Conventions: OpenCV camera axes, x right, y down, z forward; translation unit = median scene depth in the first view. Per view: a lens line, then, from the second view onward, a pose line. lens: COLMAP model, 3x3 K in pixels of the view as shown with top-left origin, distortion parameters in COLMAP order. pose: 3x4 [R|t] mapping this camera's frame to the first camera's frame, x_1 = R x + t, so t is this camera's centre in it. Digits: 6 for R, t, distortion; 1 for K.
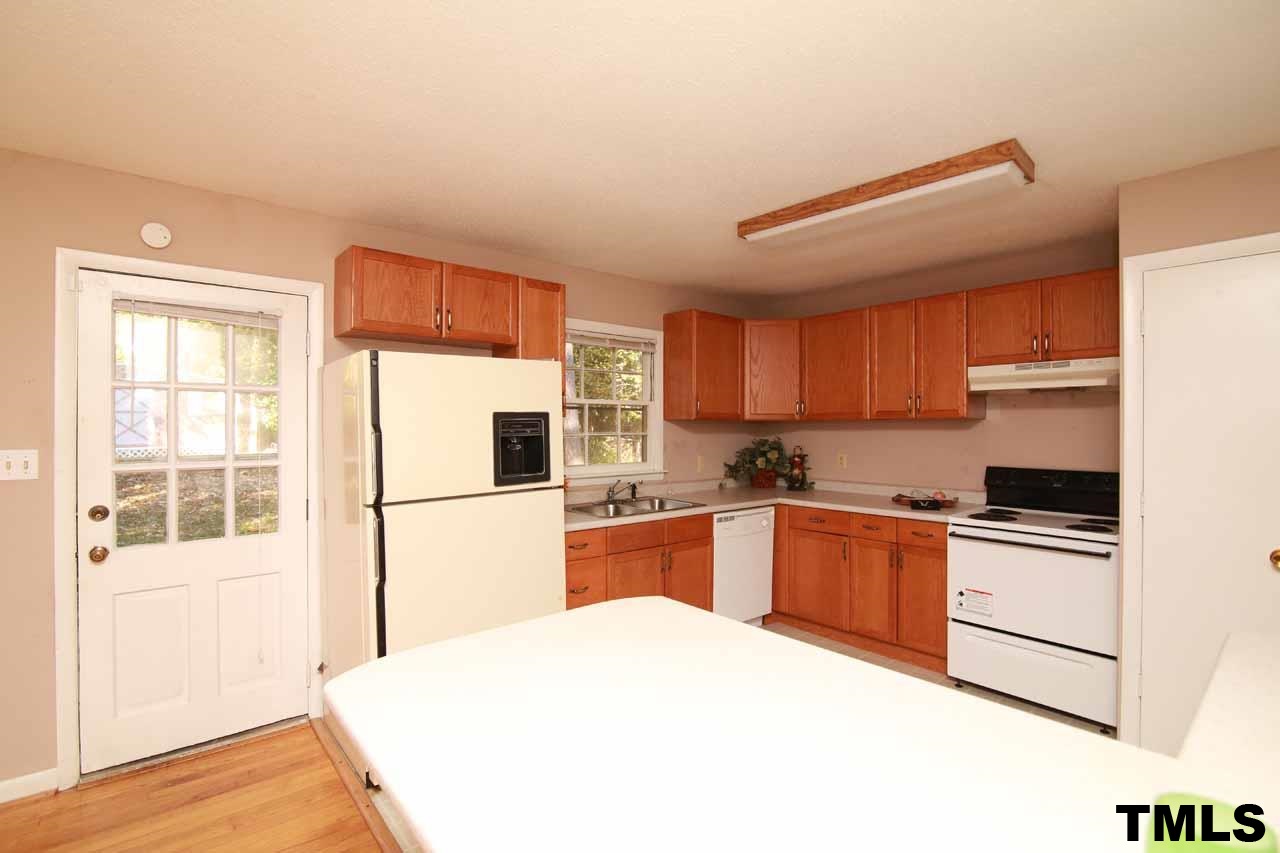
lens RADIAL K [[583.5, 0, 640.1], [0, 583.5, 431.2], [0, 0, 1]] dist [-0.017110, 0.000042]
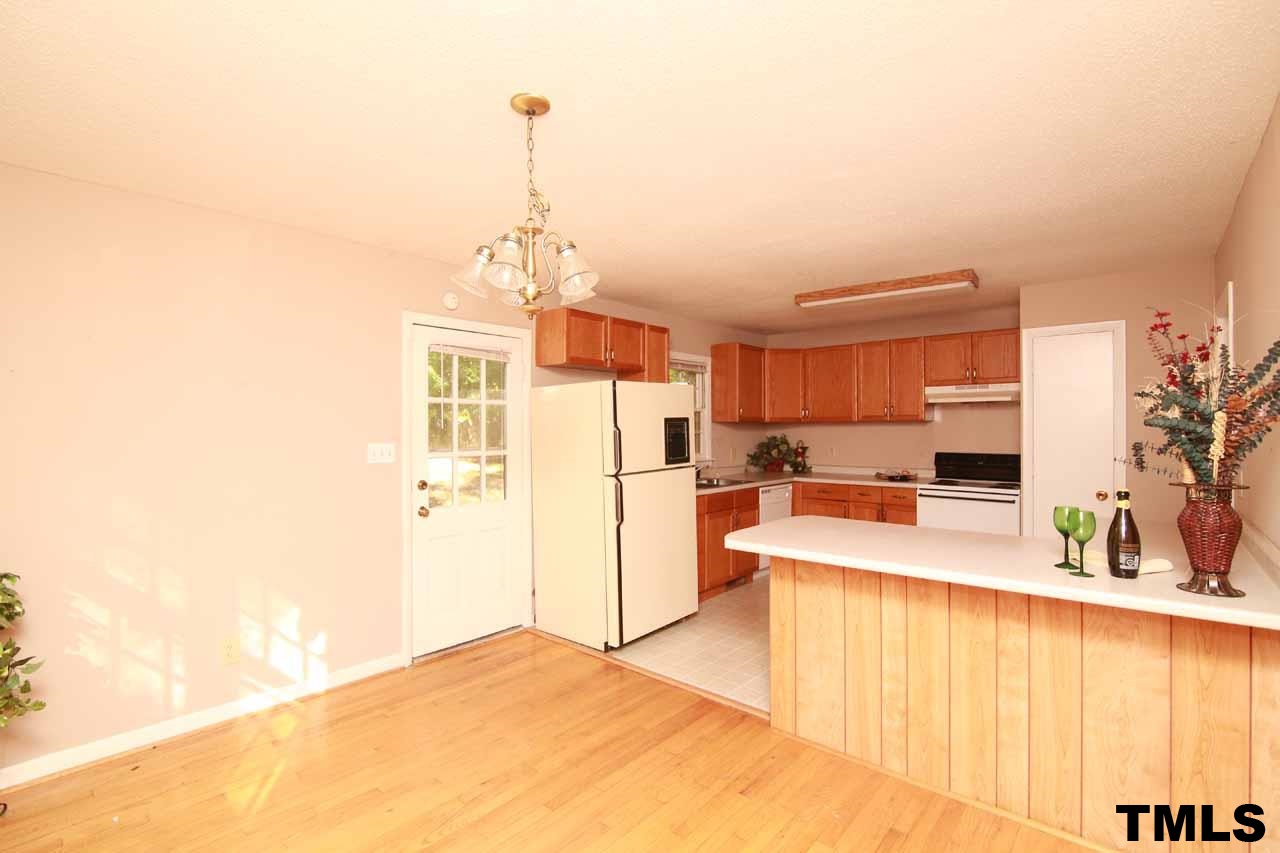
lens RADIAL K [[583.5, 0, 635.6], [0, 583.5, 430.5], [0, 0, 1]] dist [-0.017110, 0.000042]
pose [[0.990198, -0.004628, 0.139596, -0.436410], [0.004891, 0.999987, -0.001538, 0.002727], [-0.139587, 0.002206, 0.990207, -0.438247]]
